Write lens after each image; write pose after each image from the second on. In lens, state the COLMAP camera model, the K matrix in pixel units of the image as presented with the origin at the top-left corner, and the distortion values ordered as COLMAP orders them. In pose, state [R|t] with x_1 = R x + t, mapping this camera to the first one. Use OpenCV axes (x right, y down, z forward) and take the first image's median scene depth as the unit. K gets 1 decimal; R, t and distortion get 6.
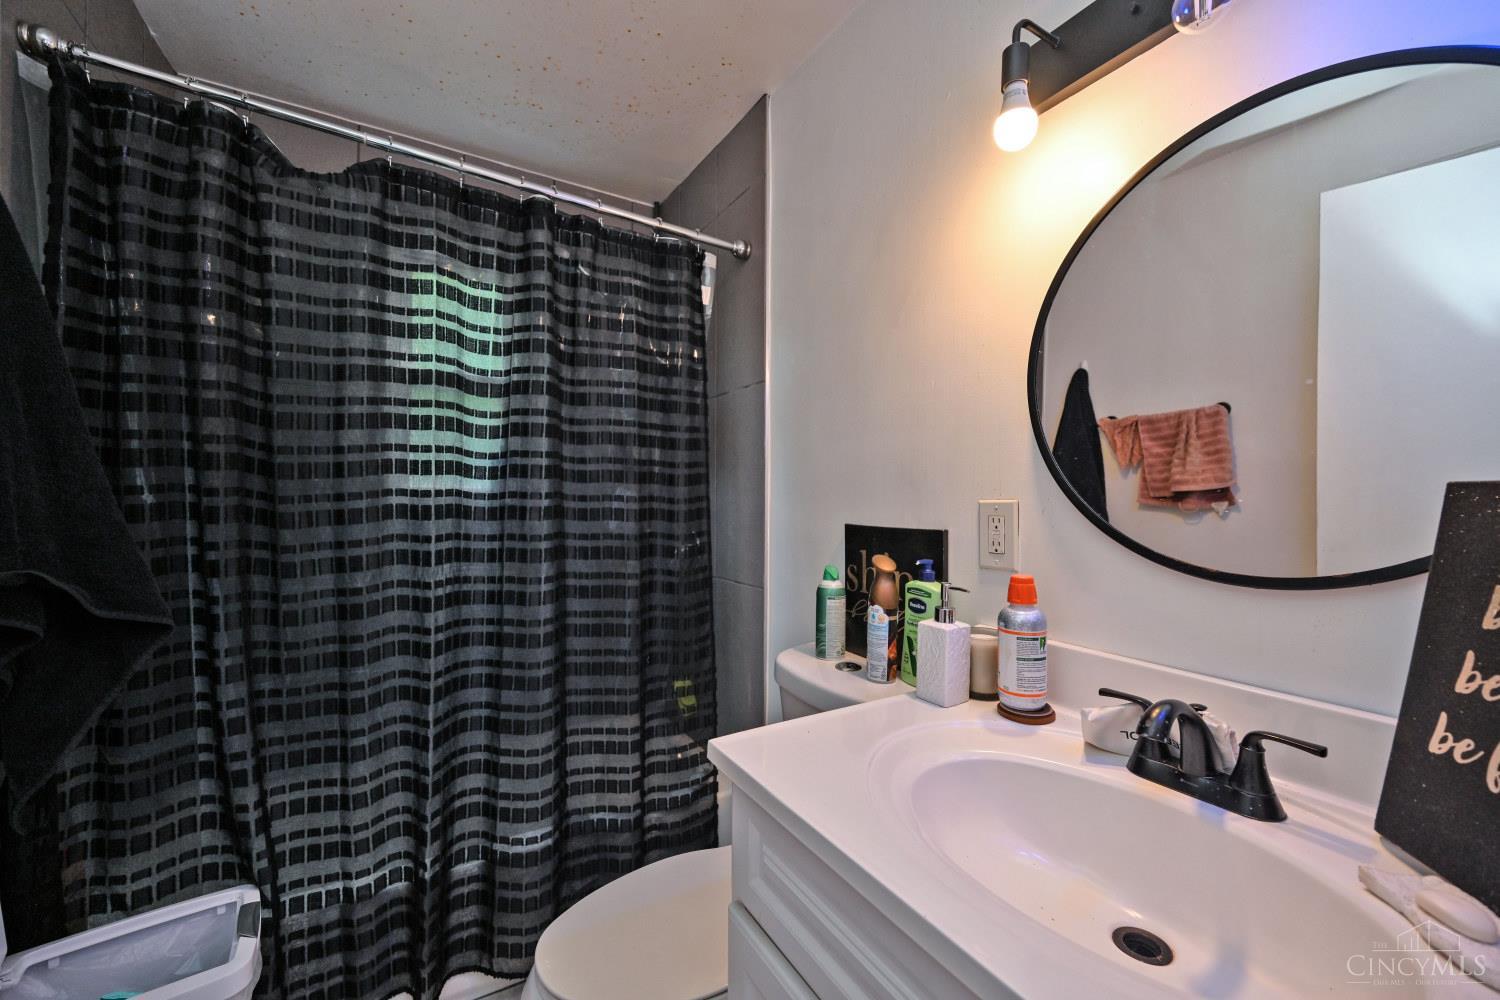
lens RADIAL K [[592.6, 0, 750.0], [0, 592.6, 500.0], [0, 0, 1]] dist [-0.000399, -0.000026]
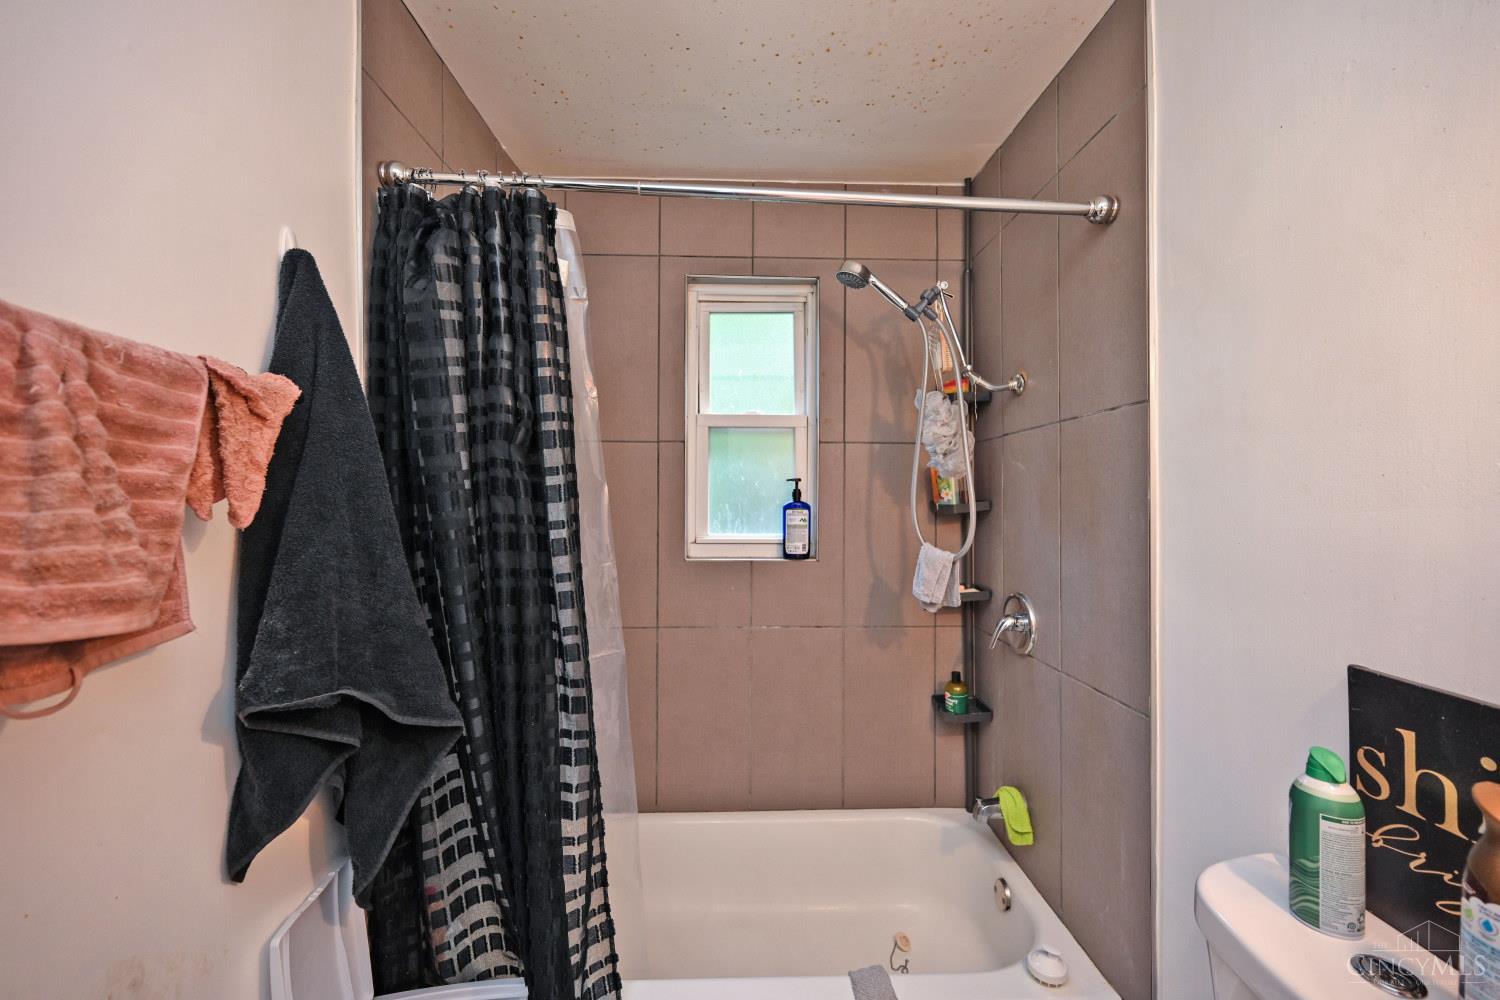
lens RADIAL K [[592.6, 0, 750.0], [0, 592.6, 500.0], [0, 0, 1]] dist [-0.000399, -0.000026]
pose [[0.875420, -0.009198, -0.483275, -0.059944], [0.010594, 0.999944, 0.000160, -0.124635], [0.483246, -0.005260, 0.875469, 0.275882]]
